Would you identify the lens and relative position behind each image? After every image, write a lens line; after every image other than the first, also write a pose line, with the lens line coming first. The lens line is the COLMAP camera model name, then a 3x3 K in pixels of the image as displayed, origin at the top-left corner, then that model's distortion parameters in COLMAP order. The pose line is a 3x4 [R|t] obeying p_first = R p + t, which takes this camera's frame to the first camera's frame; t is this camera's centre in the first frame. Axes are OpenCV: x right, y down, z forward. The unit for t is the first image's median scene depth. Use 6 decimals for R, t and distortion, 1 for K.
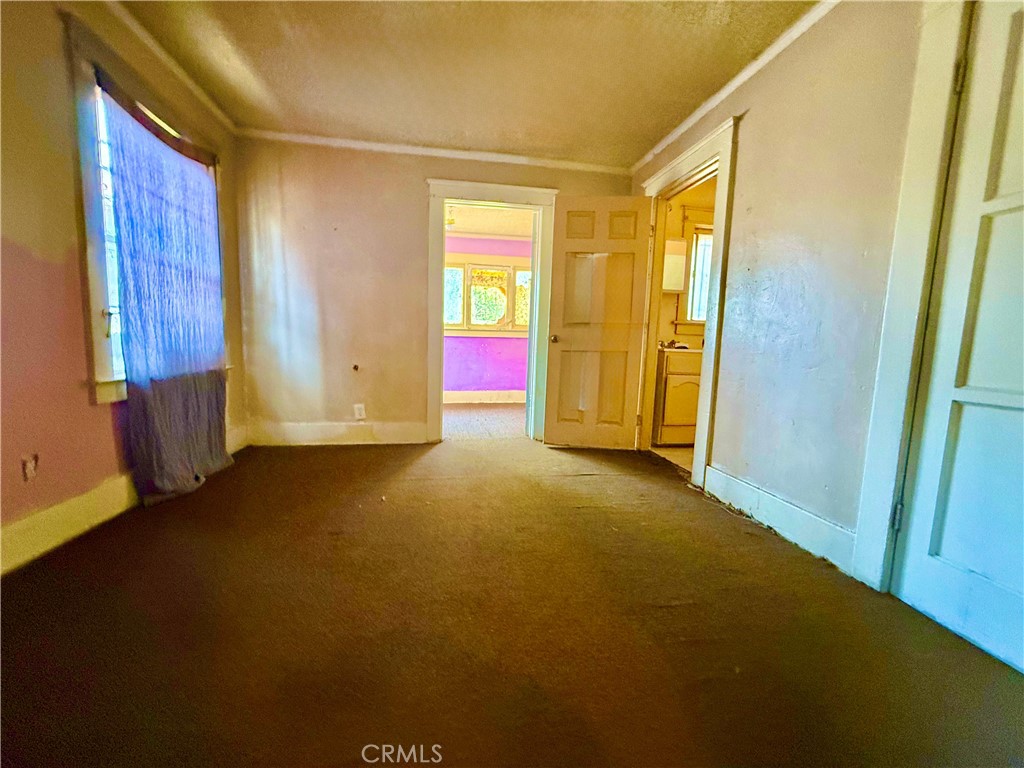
lens RADIAL K [[401.4, 0, 512.0], [0, 401.4, 384.0], [0, 0, 1]] dist [-0.000403, 0.004349]
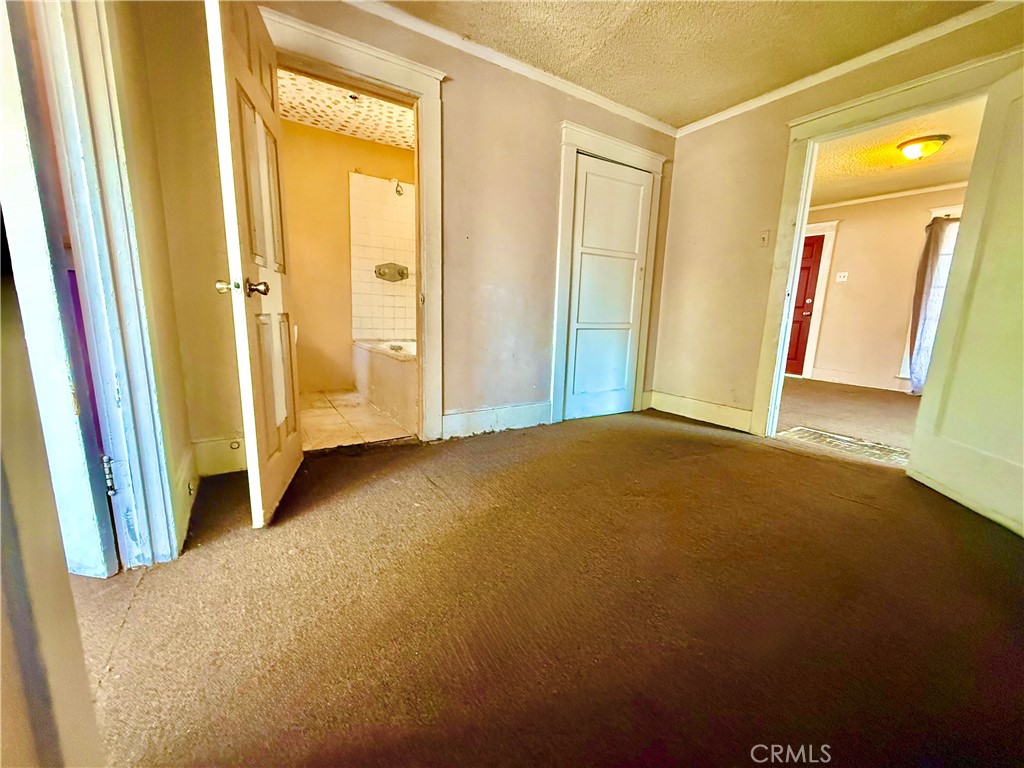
lens RADIAL K [[401.4, 0, 512.0], [0, 401.4, 384.0], [0, 0, 1]] dist [-0.000403, 0.004349]
pose [[-0.385569, -0.201098, 0.900498, -0.675221], [0.052774, 0.969556, 0.239116, -0.158381], [-0.921169, 0.139718, -0.363218, 1.542919]]
